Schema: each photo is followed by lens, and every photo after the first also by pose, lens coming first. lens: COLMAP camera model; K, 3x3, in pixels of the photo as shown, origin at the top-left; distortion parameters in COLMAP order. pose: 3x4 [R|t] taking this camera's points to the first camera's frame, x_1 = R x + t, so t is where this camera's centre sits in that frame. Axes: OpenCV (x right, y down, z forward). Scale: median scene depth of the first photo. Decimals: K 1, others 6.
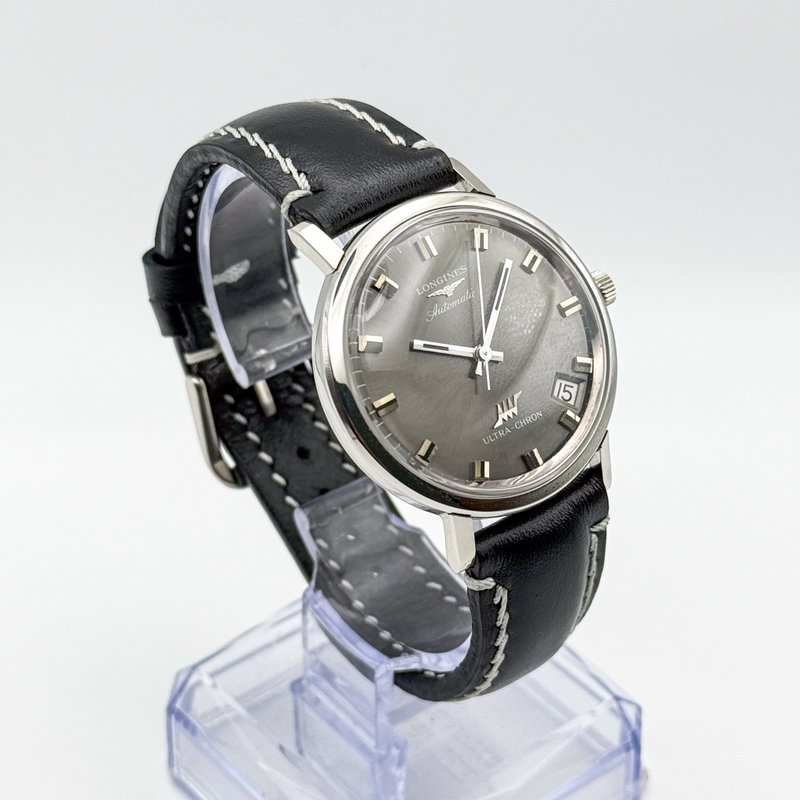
lens RADIAL K [[2126.6, 0, 400.0], [0, 2126.6, 400.0], [0, 0, 1]] dist [0.167877, -0.253018]
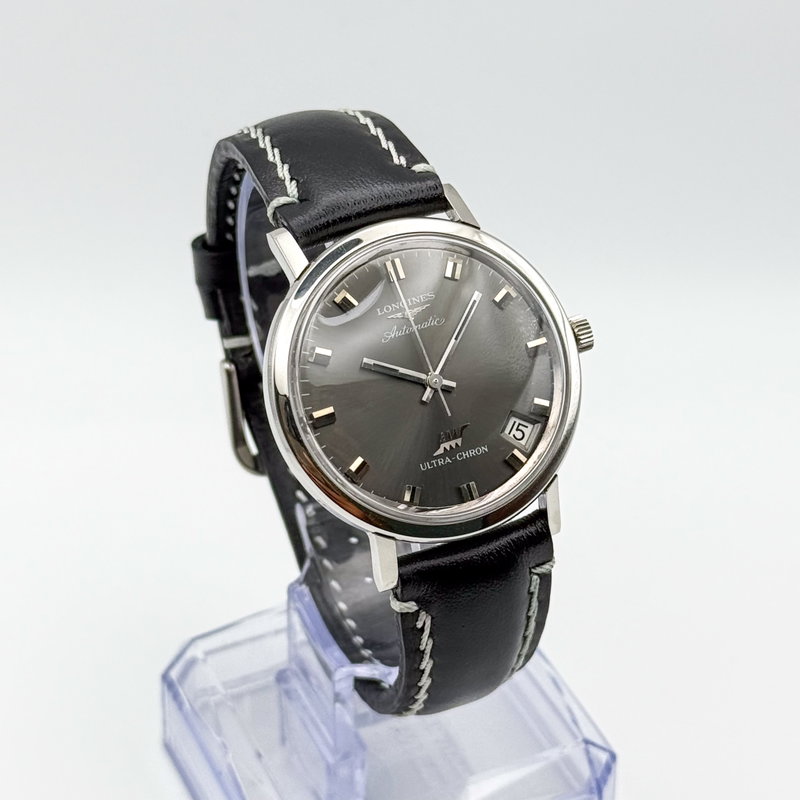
lens RADIAL K [[2126.6, 0, 400.0], [0, 2126.6, 400.0], [0, 0, 1]] dist [0.167877, -0.253018]
pose [[0.975297, 0.146147, -0.165643, 0.184128], [-0.144753, 0.989255, 0.020523, -0.030096], [0.166863, 0.003961, 0.985972, 0.001659]]
